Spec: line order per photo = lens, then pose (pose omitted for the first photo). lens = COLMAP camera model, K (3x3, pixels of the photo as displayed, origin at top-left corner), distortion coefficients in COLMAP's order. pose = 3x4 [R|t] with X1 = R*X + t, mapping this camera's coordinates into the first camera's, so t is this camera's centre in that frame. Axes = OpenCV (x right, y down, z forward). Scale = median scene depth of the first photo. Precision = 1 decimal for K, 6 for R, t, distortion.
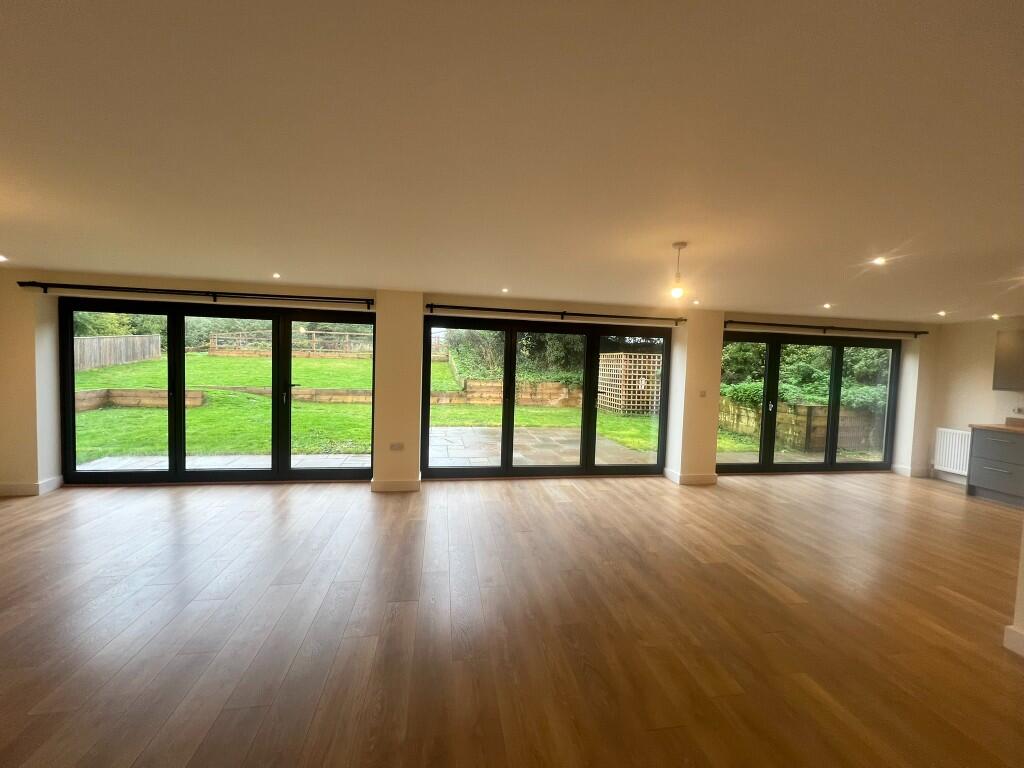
lens RADIAL K [[398.7, 0, 512.0], [0, 398.7, 384.0], [0, 0, 1]] dist [-0.008690, 0.000089]
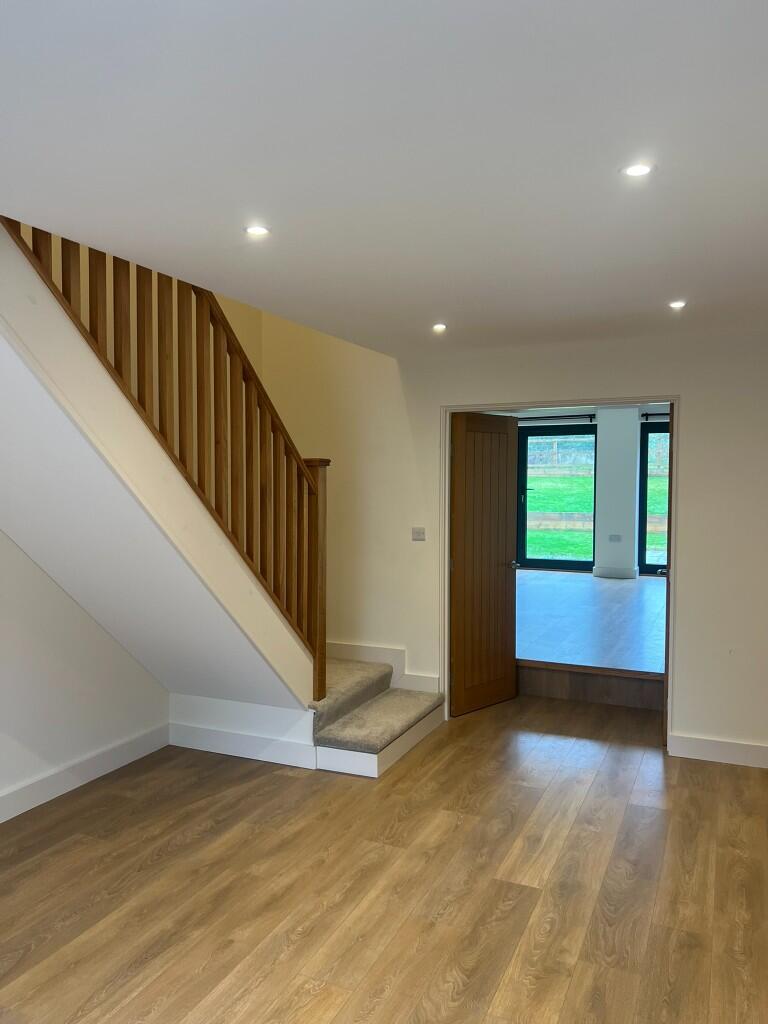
lens RADIAL K [[761.8, 0, 384.0], [0, 761.8, 512.0], [0, 0, 1]] dist [0.007758, 0.001655]
pose [[0.825095, -0.008329, -0.564932, 0.381337], [-0.004524, 0.999762, -0.021347, 0.120368], [0.564976, 0.020169, 0.824861, -1.128086]]
